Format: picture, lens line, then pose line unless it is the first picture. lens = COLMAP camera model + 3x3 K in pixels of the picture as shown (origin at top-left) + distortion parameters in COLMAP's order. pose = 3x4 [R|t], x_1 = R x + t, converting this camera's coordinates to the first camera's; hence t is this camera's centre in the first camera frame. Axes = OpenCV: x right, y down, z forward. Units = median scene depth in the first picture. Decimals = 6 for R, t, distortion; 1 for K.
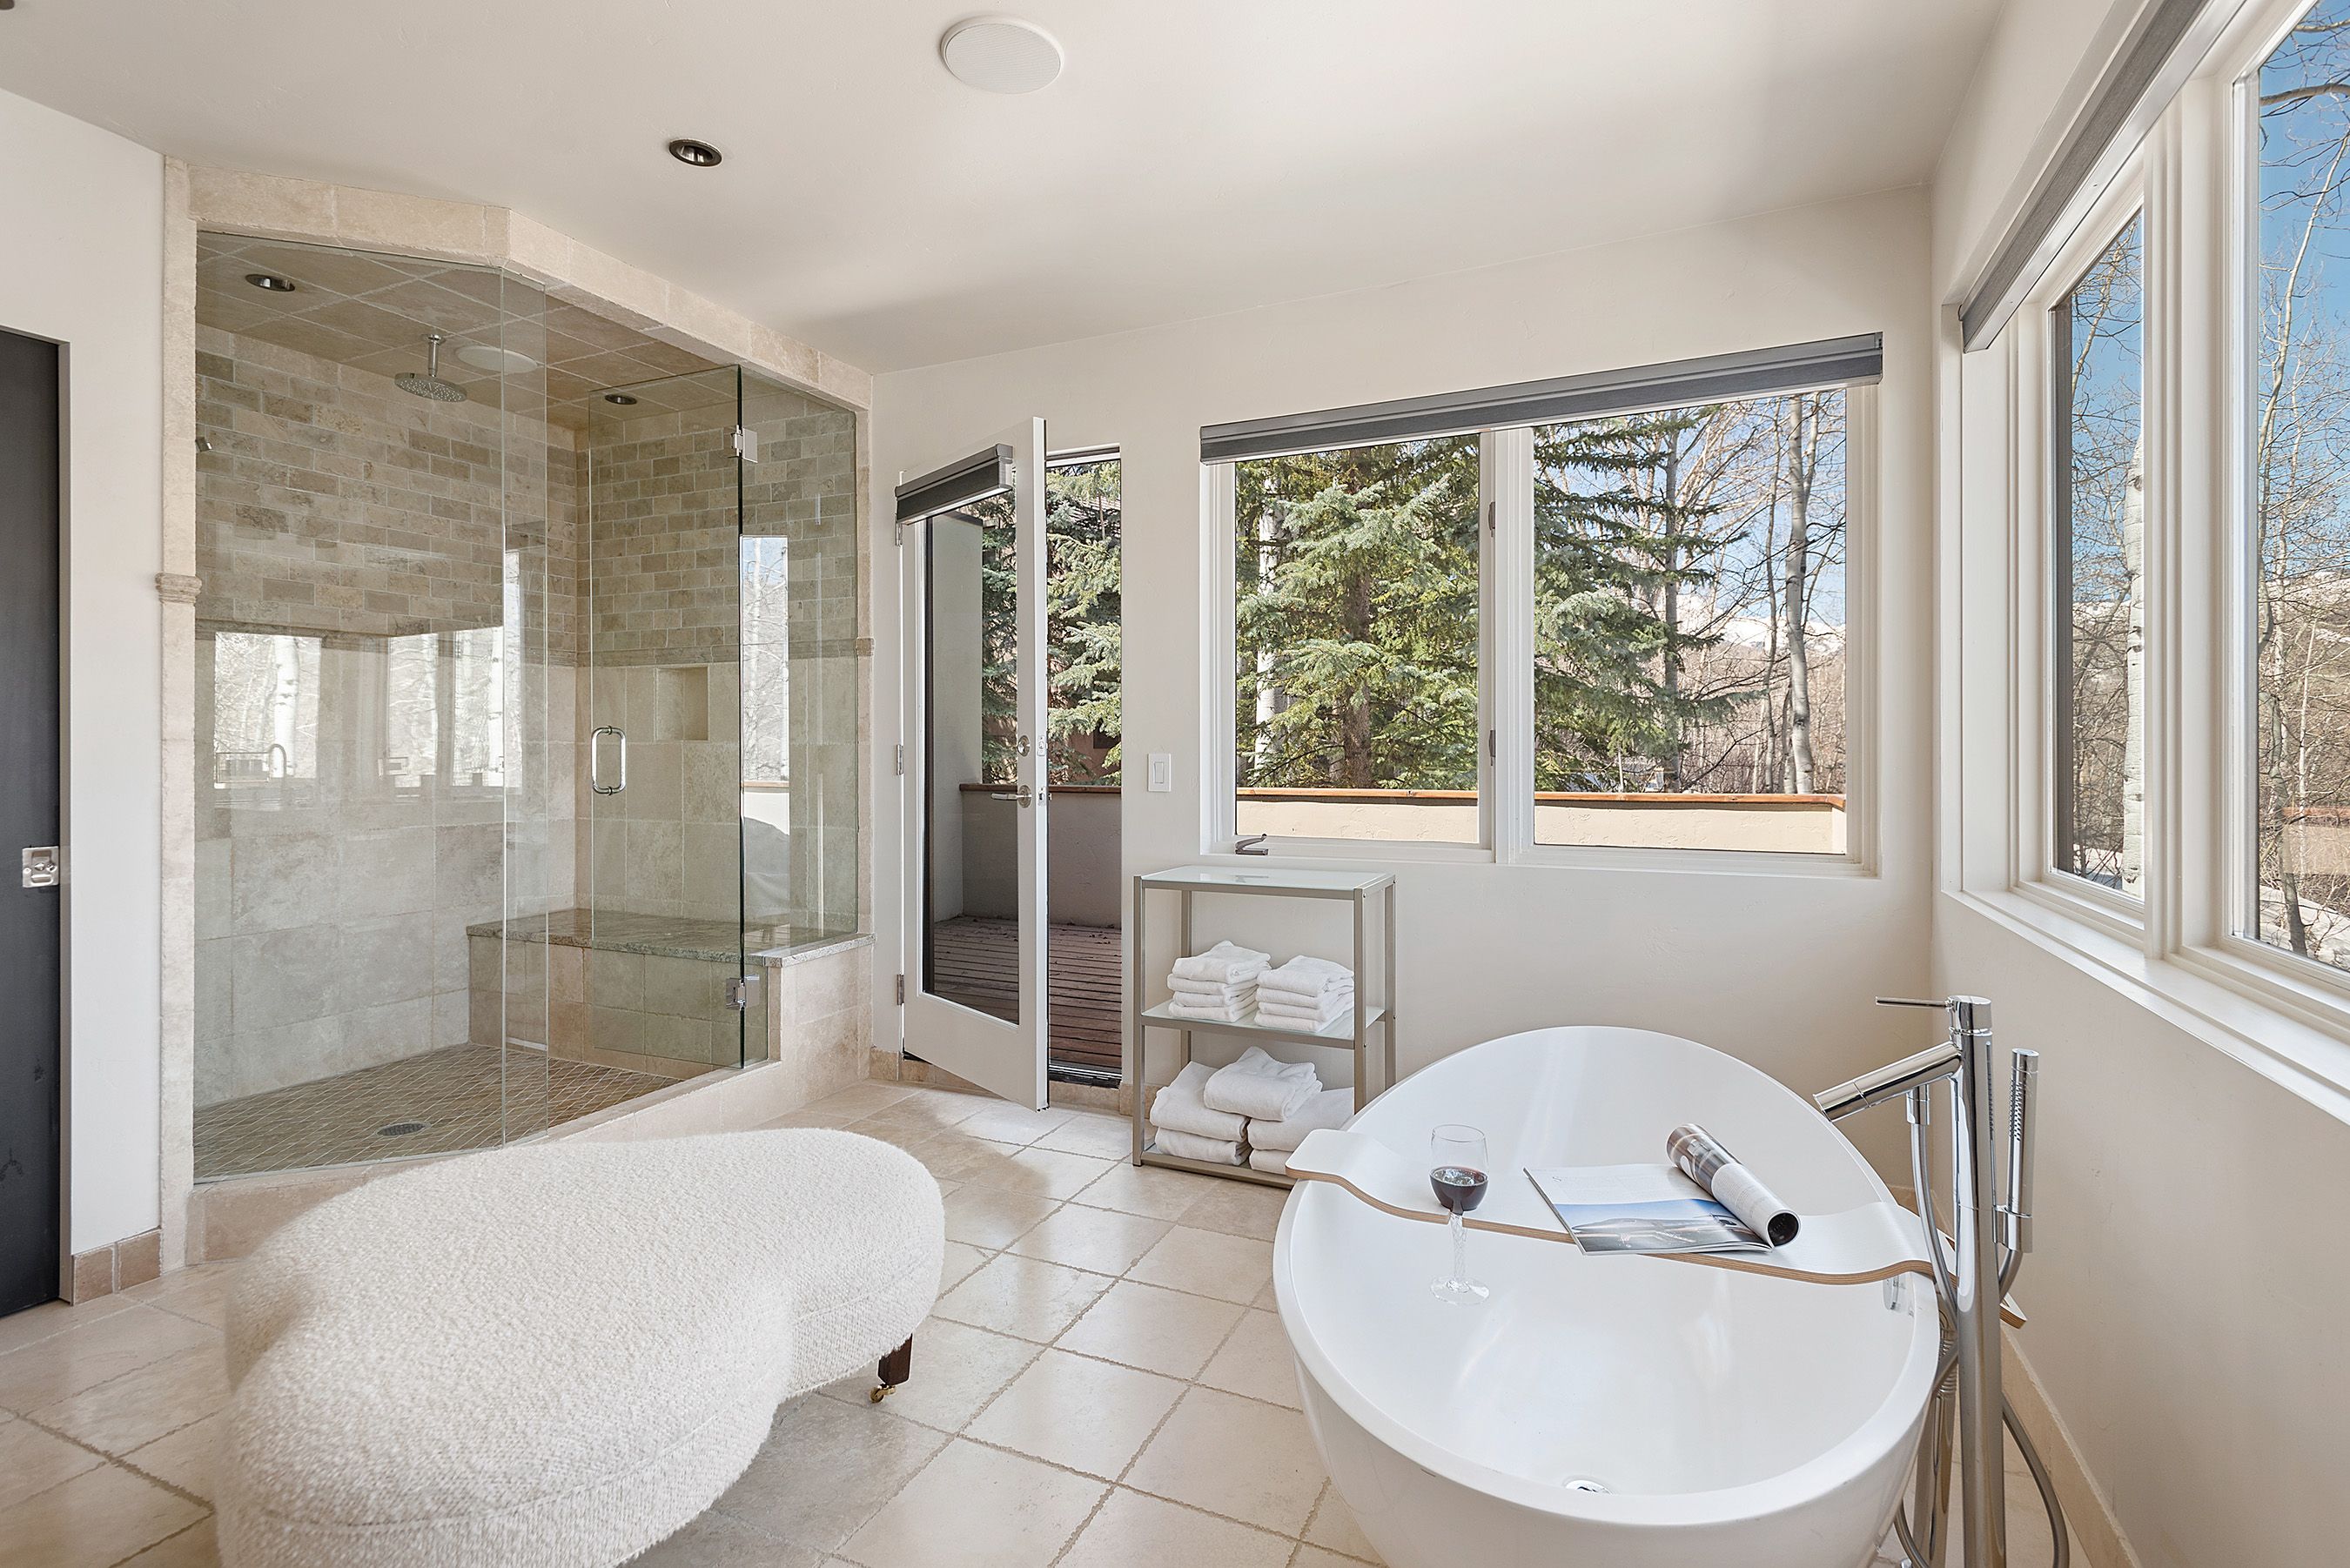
lens RADIAL K [[1130.9, 0, 1167.3], [0, 1130.9, 736.8], [0, 0, 1]] dist [0.016398, -0.000544]
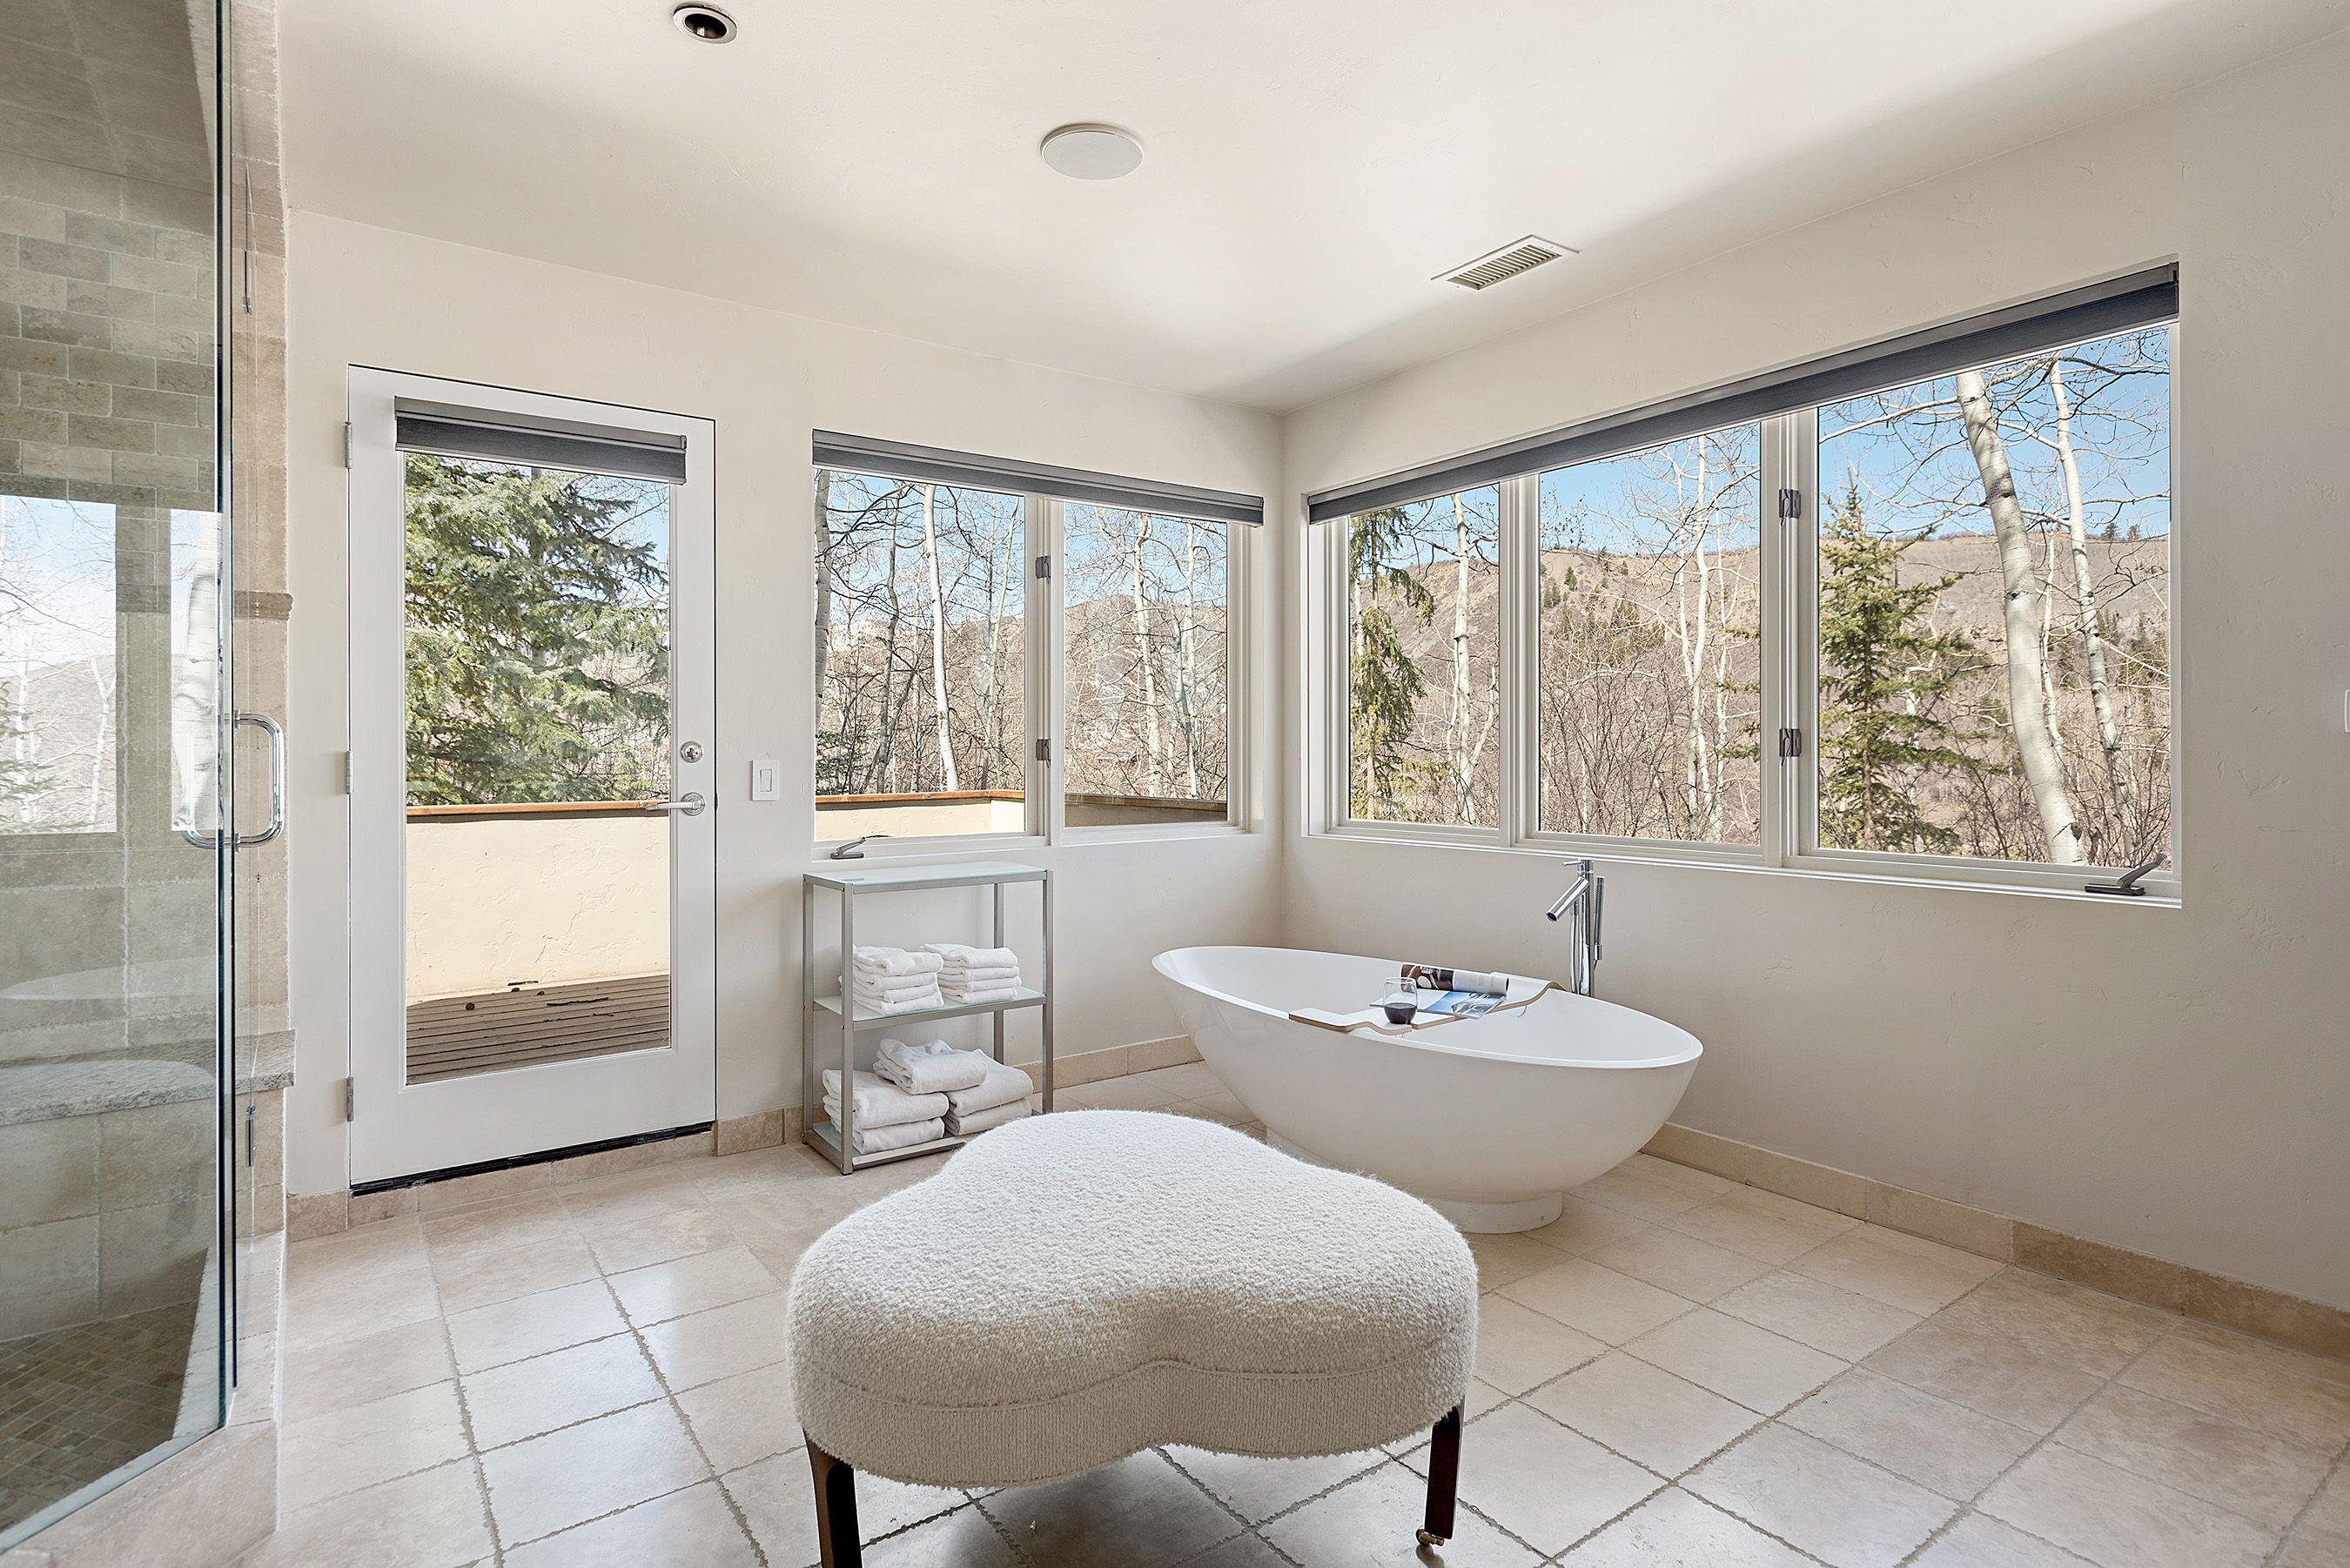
lens RADIAL K [[1198.9, 0, 1178.0], [0, 1198.9, 743.0], [0, 0, 1]] dist [0.002399, 0.000180]
pose [[0.485815, 0.005308, 0.874045, -0.827828], [-0.005103, 0.999982, -0.003236, 0.002086], [-0.874047, -0.002889, 0.485834, 0.241974]]
